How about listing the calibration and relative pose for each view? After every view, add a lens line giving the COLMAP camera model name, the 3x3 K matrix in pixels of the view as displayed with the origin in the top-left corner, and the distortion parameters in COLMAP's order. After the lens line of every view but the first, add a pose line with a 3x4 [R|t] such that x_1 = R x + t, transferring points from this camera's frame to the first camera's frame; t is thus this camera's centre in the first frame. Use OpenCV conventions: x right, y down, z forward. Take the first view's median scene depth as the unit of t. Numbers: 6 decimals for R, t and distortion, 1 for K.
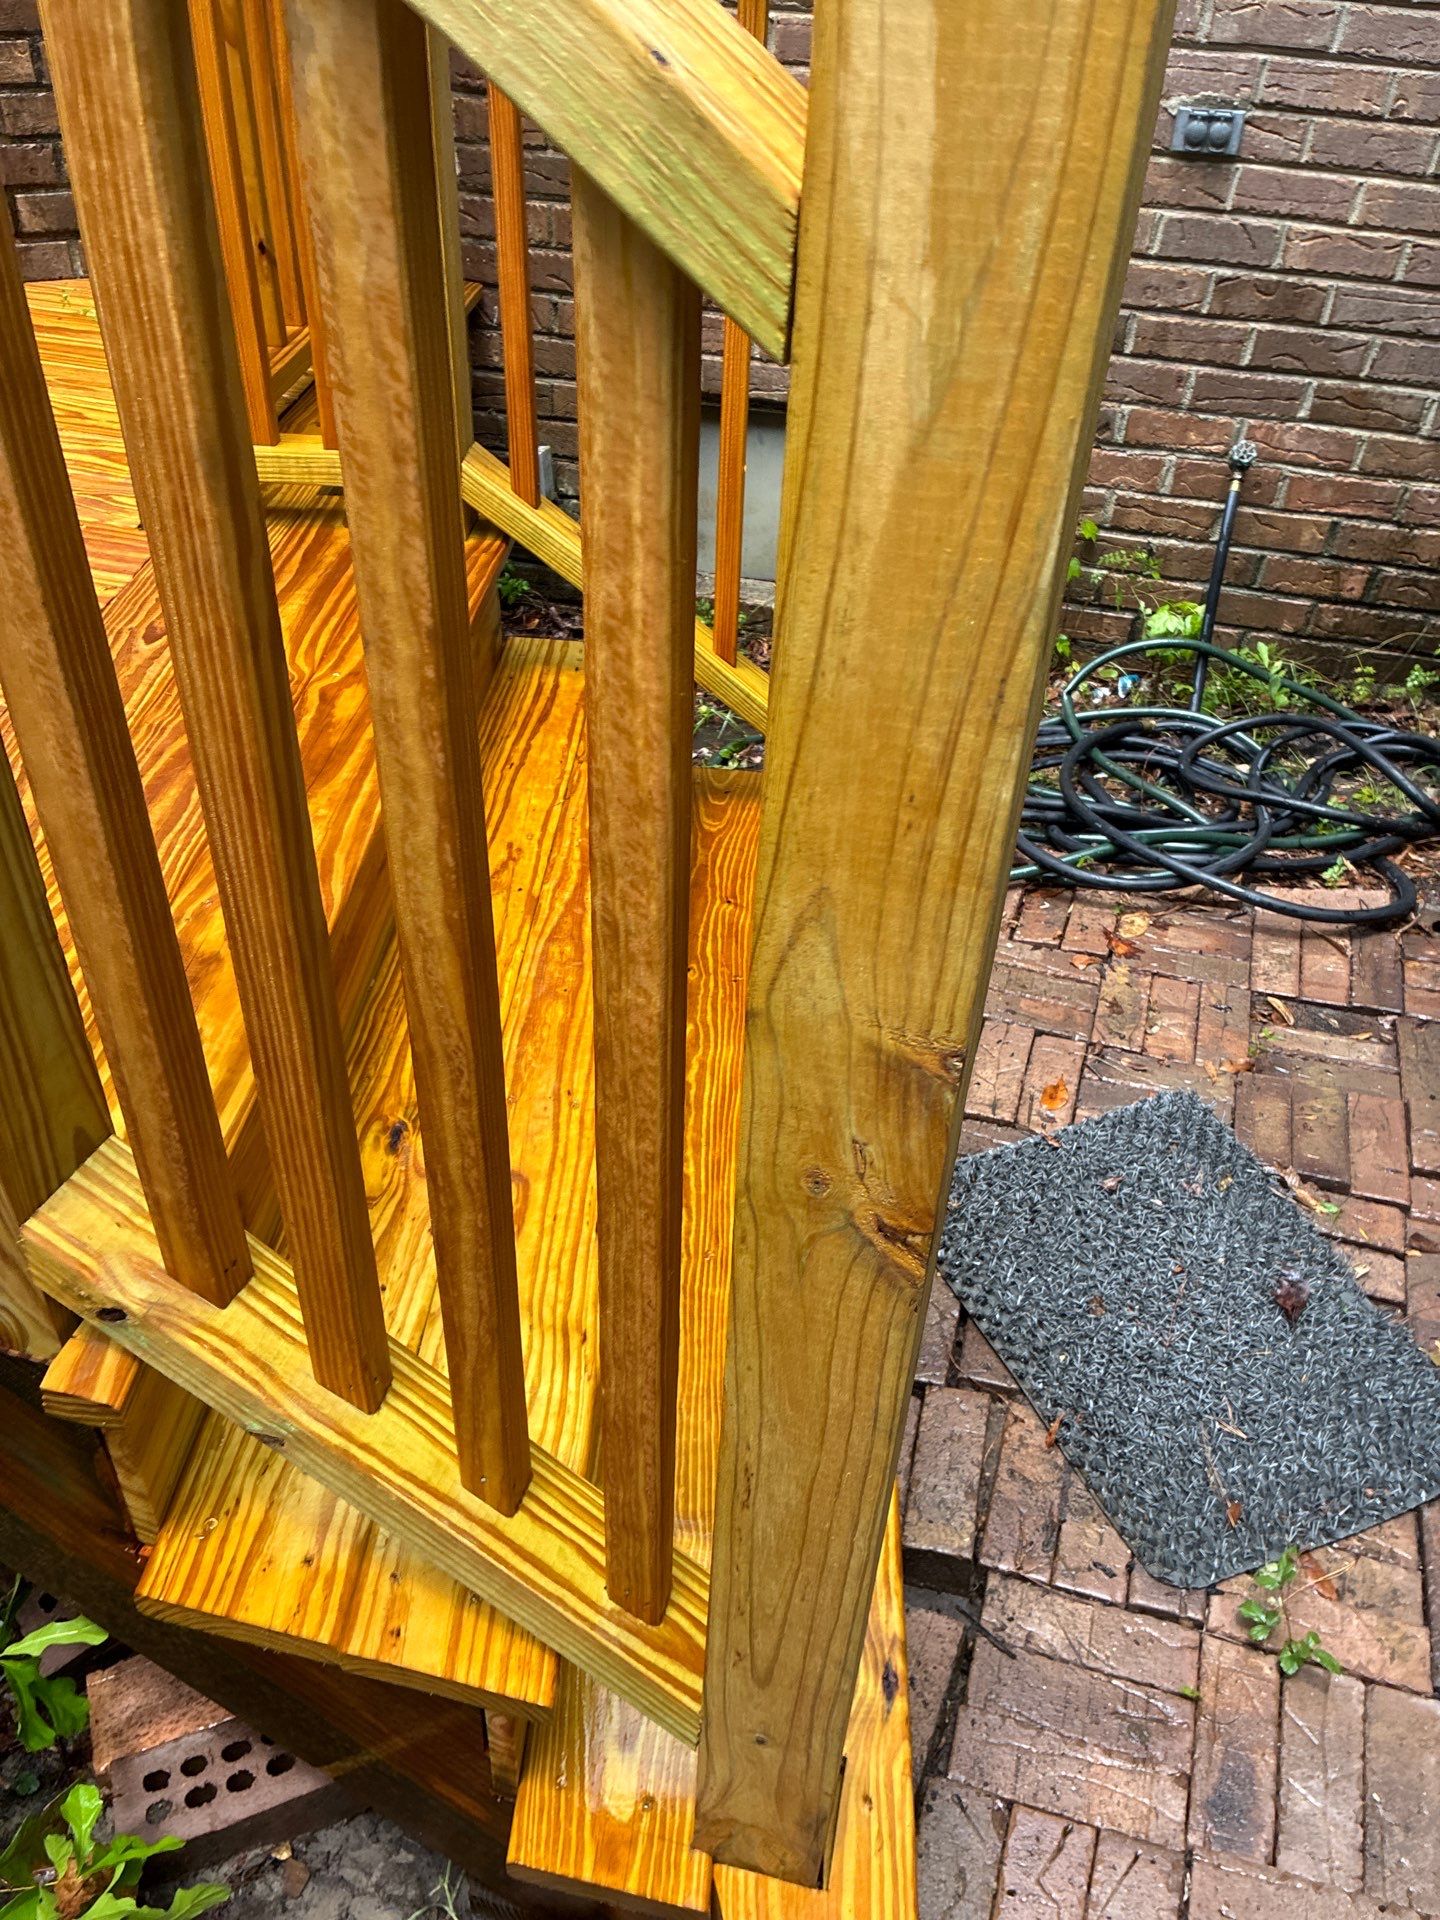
lens RADIAL K [[1520.2, 0, 729.2], [0, 1520.2, 1003.3], [0, 0, 1]] dist [0.052639, -0.085832]
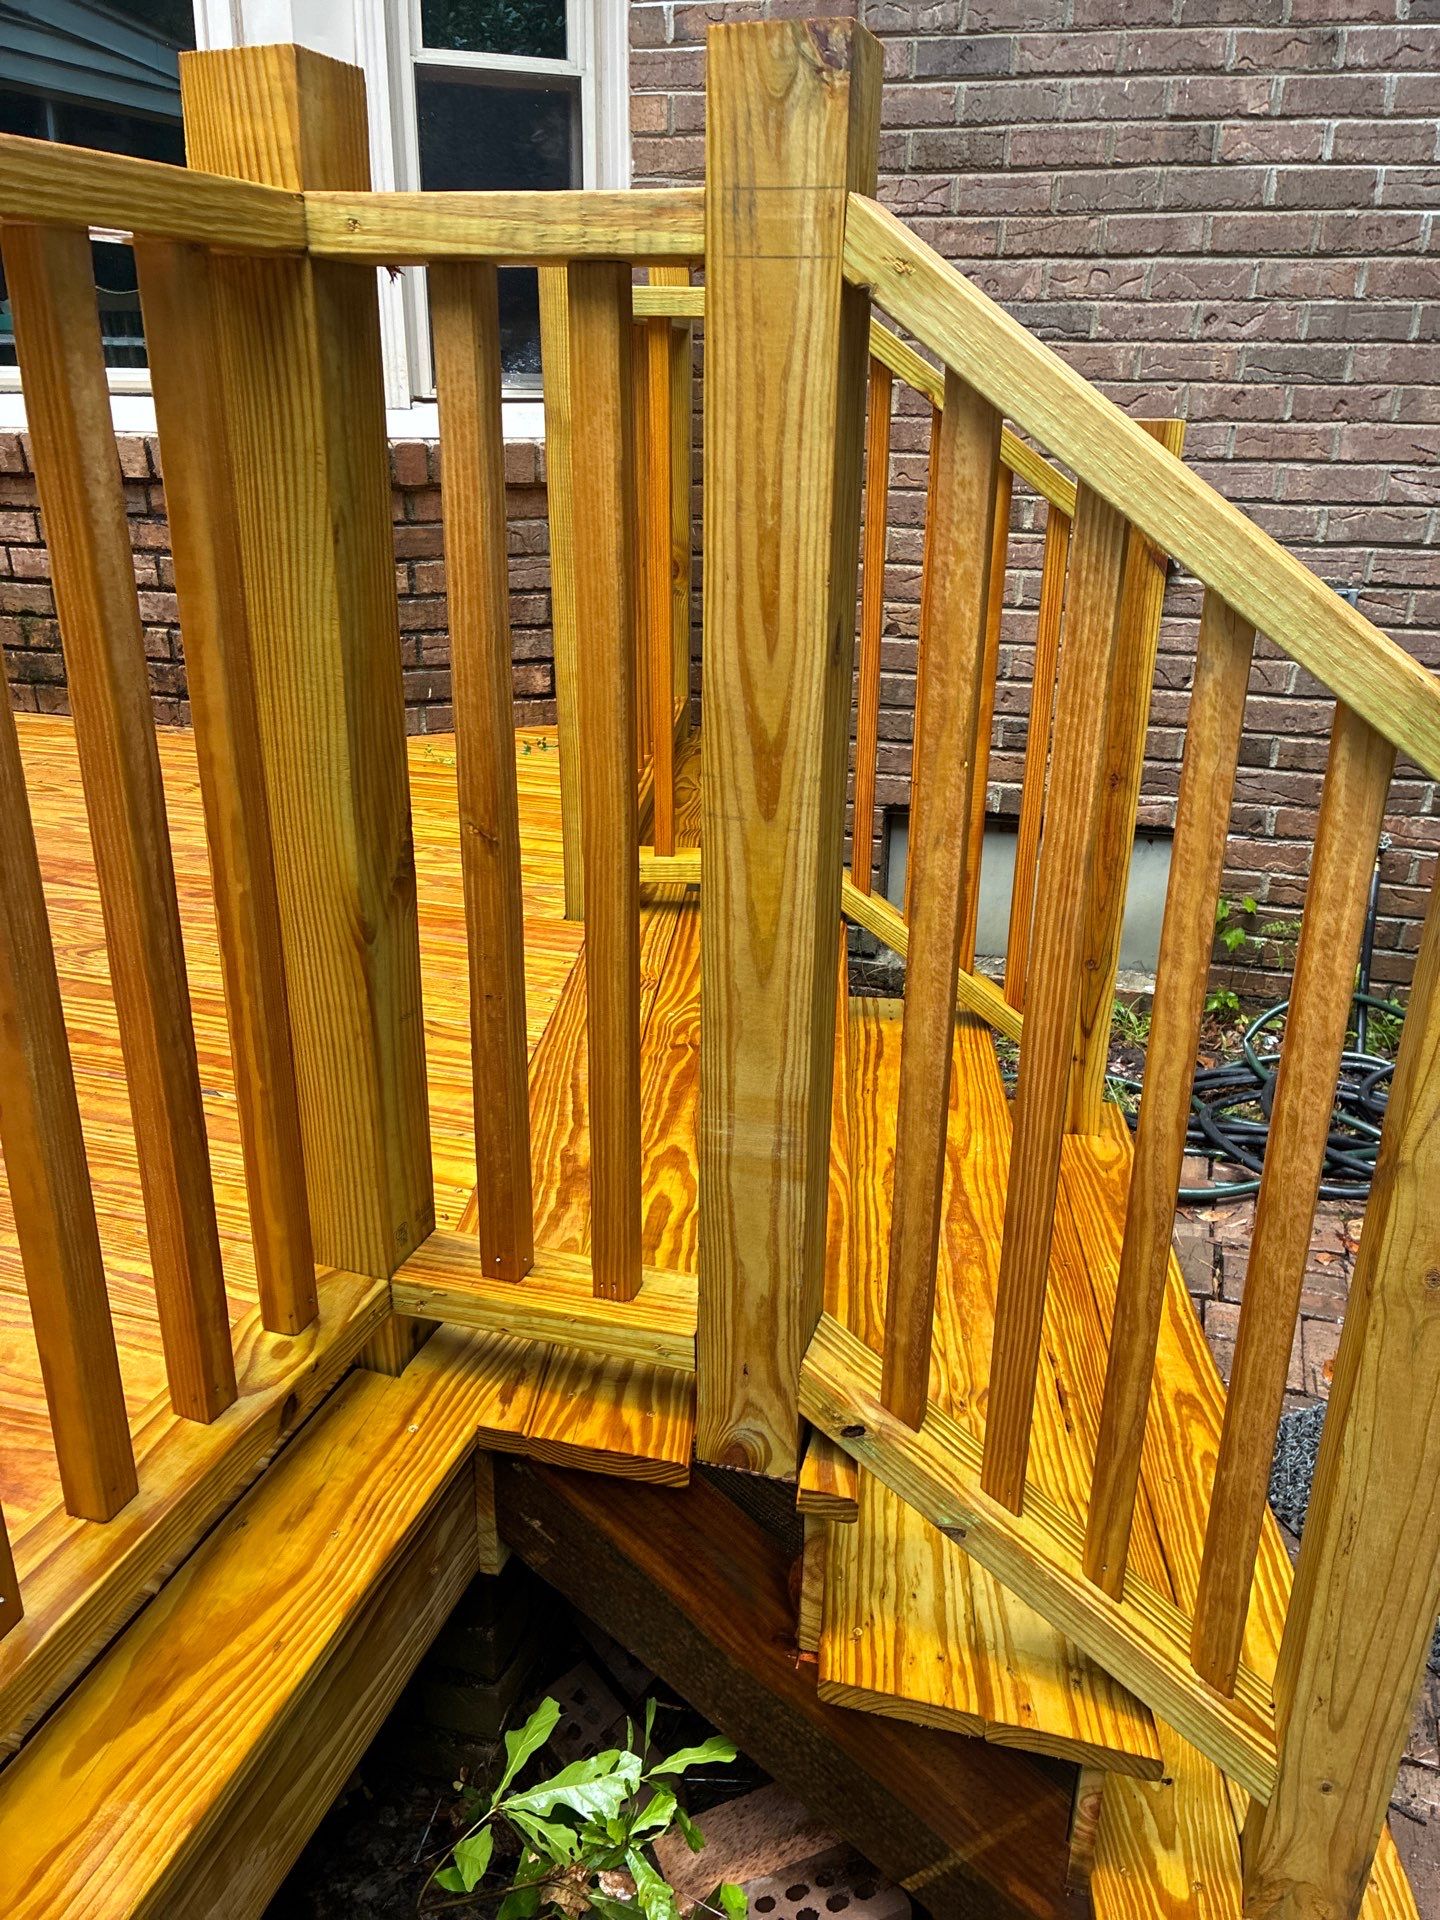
lens RADIAL K [[1525.9, 0, 722.4], [0, 1525.9, 962.1], [0, 0, 1]] dist [0.011491, 0.003402]
pose [[0.999174, -0.023196, -0.033372, -0.168428], [0.013294, 0.962491, -0.270989, 0.060019], [0.038406, 0.270322, 0.962004, -0.177089]]
